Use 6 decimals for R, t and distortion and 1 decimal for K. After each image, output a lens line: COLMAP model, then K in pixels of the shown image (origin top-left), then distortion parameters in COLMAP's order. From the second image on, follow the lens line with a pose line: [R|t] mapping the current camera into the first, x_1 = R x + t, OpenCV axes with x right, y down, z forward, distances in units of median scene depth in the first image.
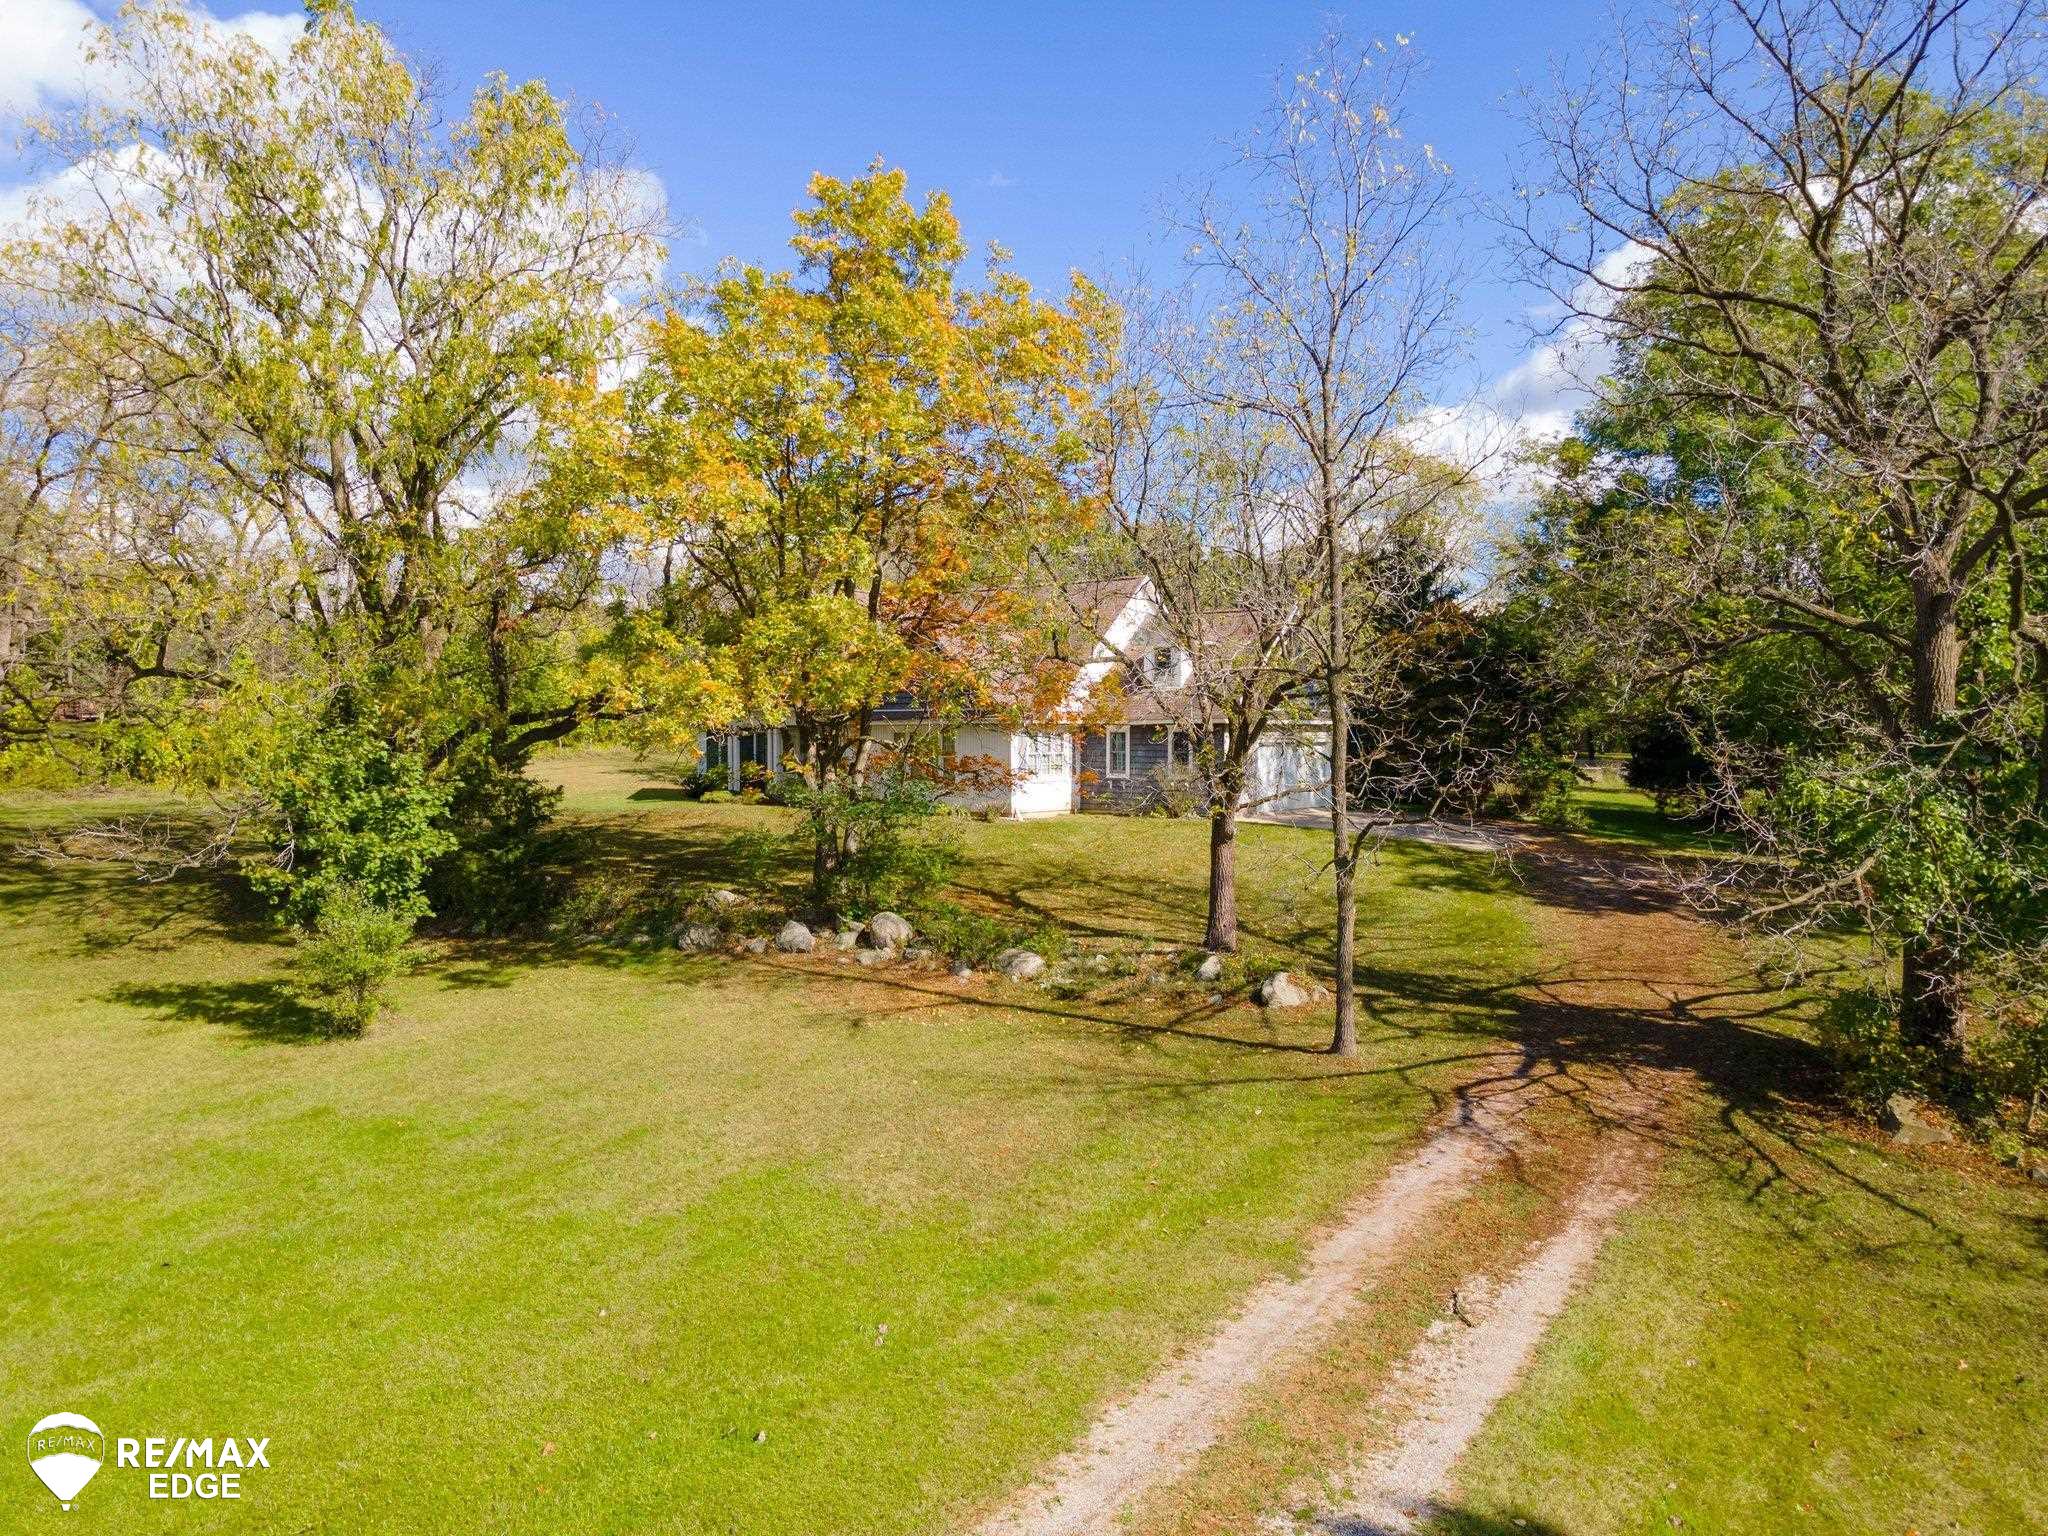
lens RADIAL K [[1439.3, 0, 1021.4], [0, 1439.3, 764.5], [0, 0, 1]] dist [0.004470, 0.001021]
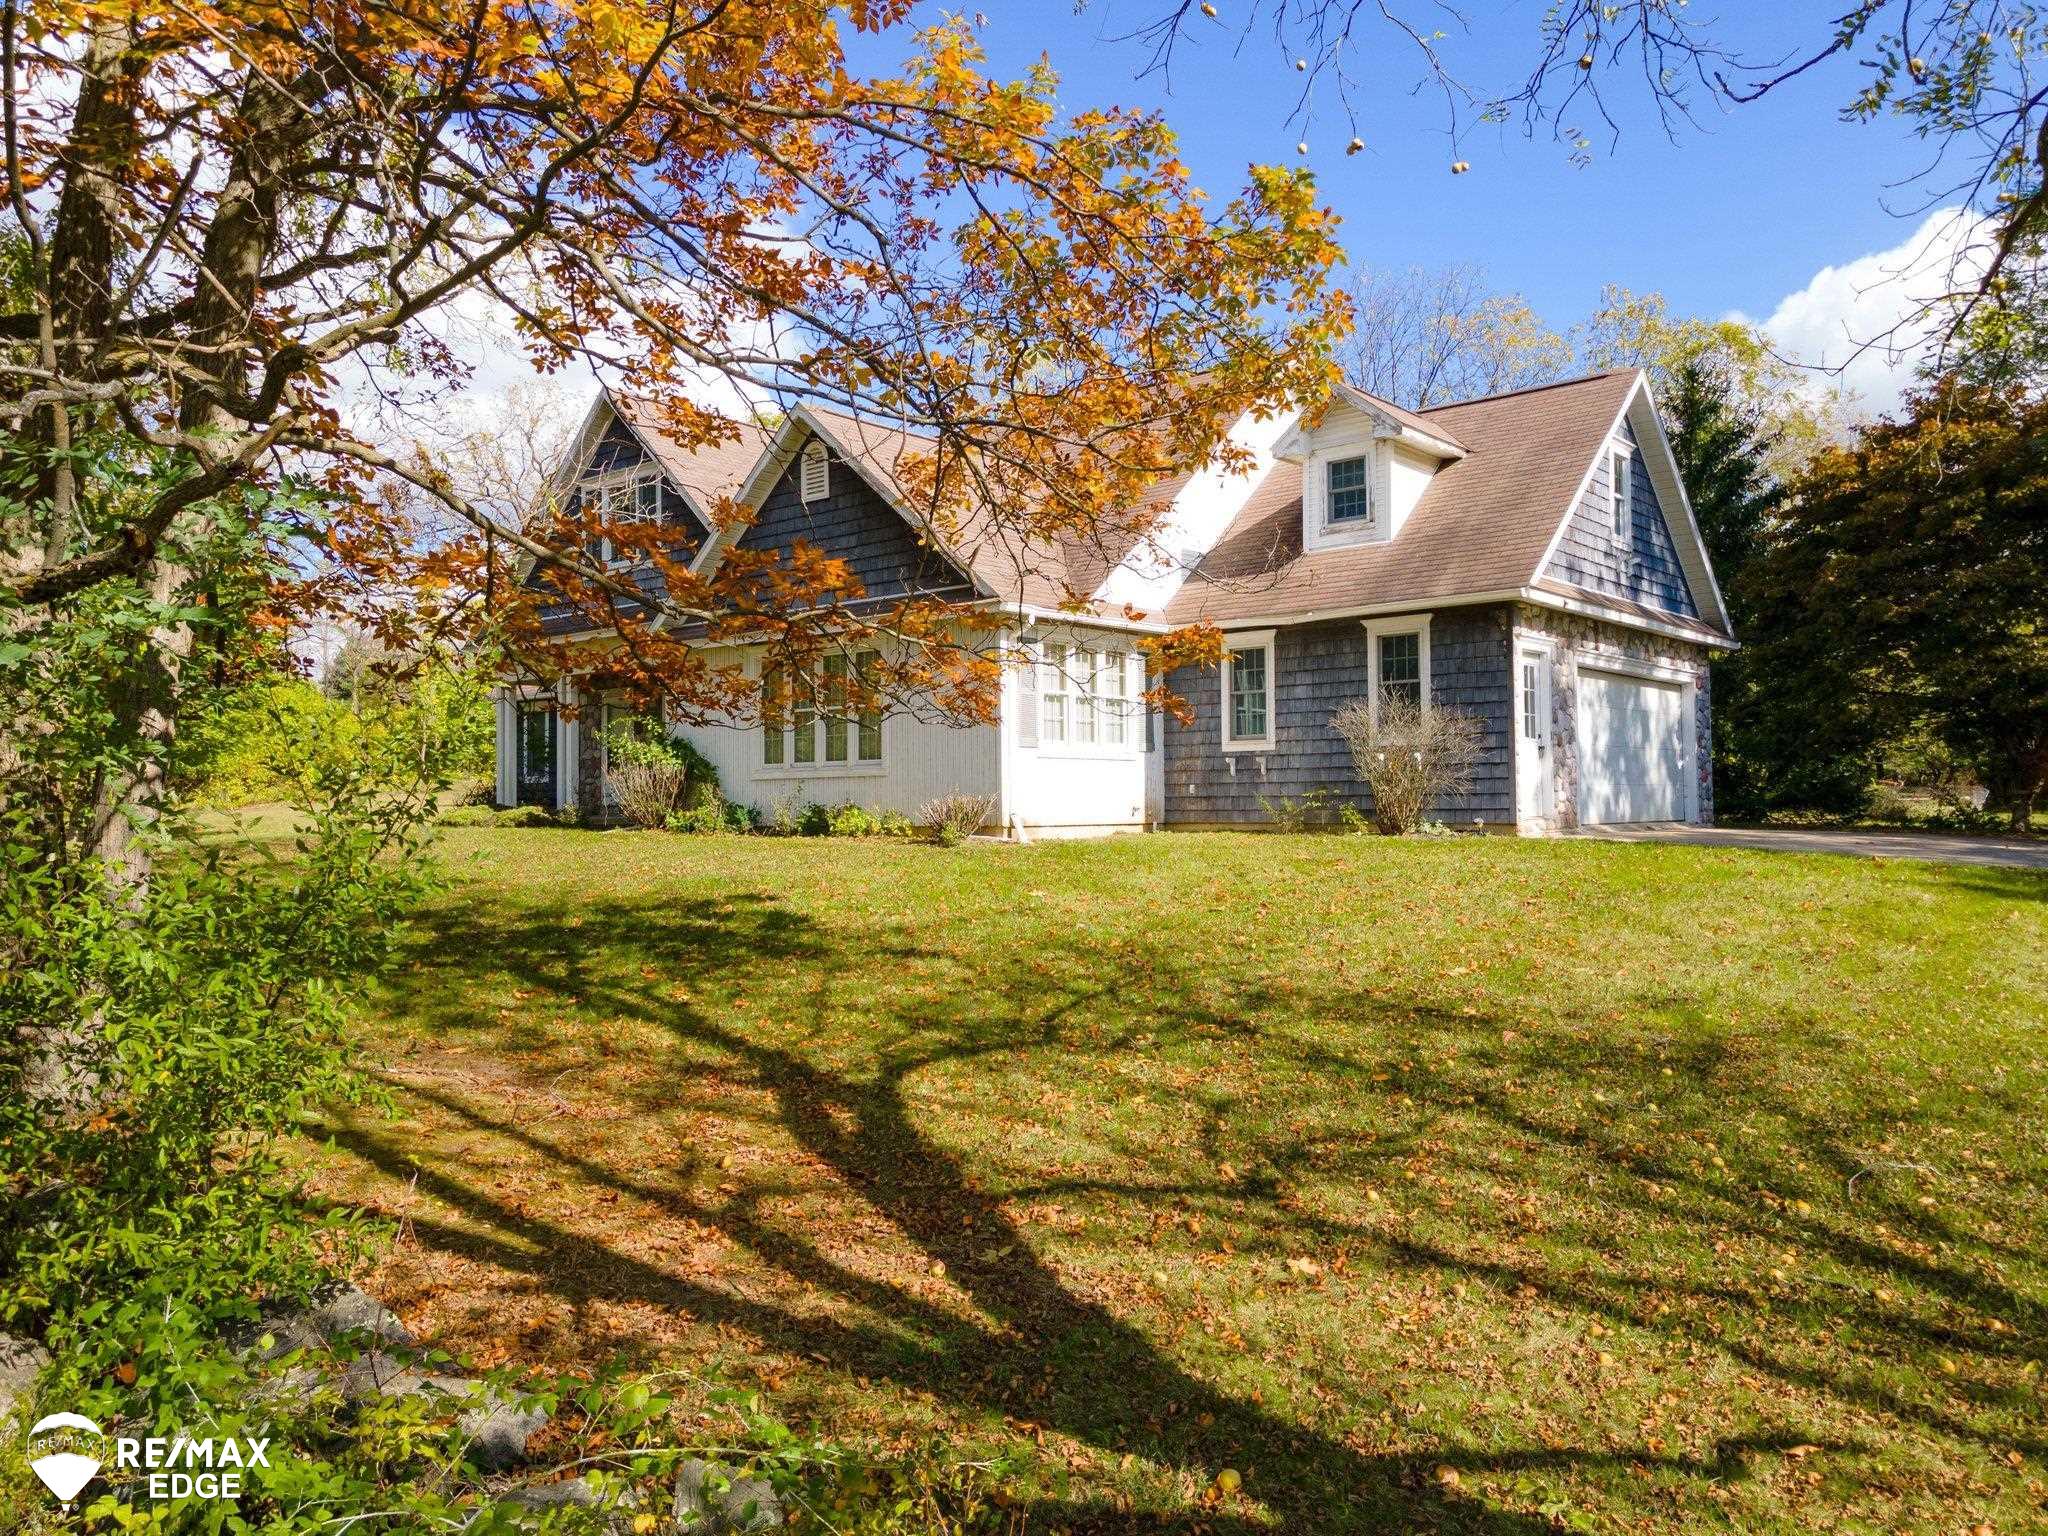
lens RADIAL K [[1439.3, 0, 1028.9], [0, 1439.3, 767.8], [0, 0, 1]] dist [0.004470, 0.001021]
pose [[0.998558, -0.011759, -0.052382, 0.022970], [0.009106, 0.998678, -0.050597, 0.037472], [0.052908, 0.050047, 0.997345, 0.567311]]
